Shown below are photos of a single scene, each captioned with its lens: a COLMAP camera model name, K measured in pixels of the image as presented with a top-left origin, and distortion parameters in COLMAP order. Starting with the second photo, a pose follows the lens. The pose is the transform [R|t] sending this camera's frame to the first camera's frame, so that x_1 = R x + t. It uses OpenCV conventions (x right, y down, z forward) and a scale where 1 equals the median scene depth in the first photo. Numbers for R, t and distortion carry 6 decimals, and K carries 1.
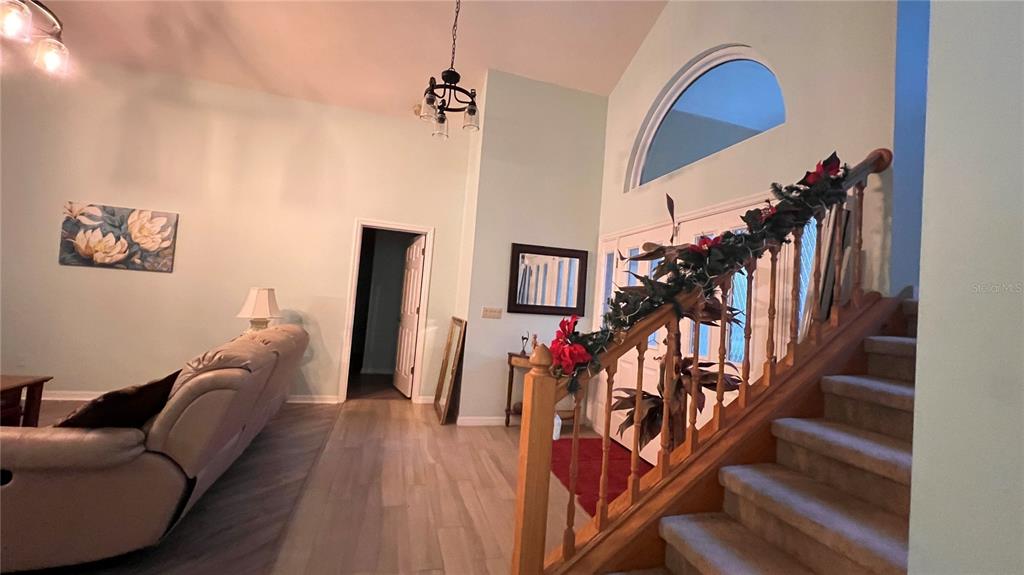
lens RADIAL K [[407.8, 0, 513.3], [0, 407.8, 285.7], [0, 0, 1]] dist [-0.002066, -0.000292]
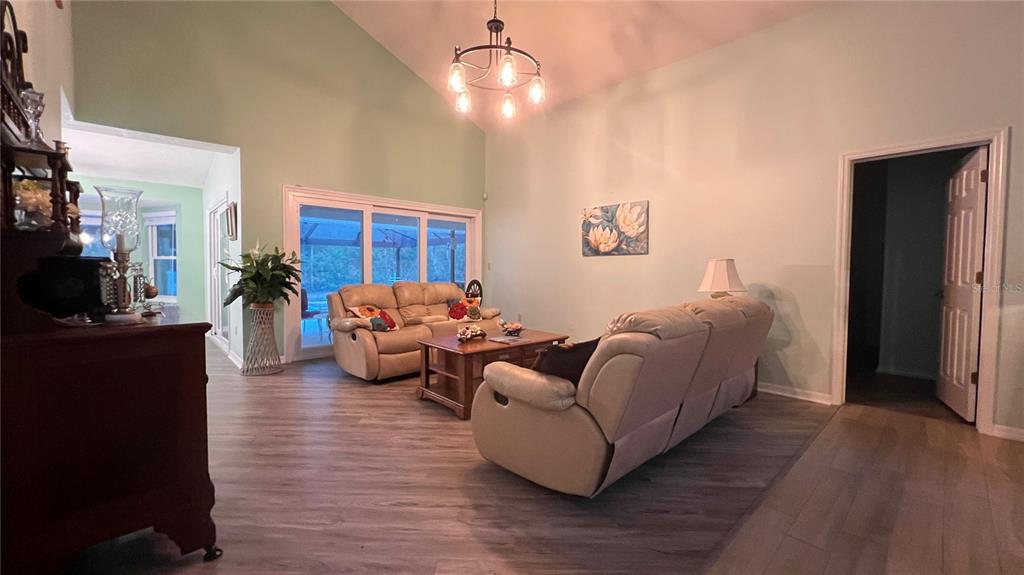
lens RADIAL K [[407.8, 0, 513.6], [0, 407.8, 285.3], [0, 0, 1]] dist [-0.002066, -0.000292]
pose [[0.441176, -0.044008, -0.896341, -0.006865], [0.067936, 0.997569, -0.015541, 0.047006], [0.894845, -0.054037, 0.443093, 0.180278]]
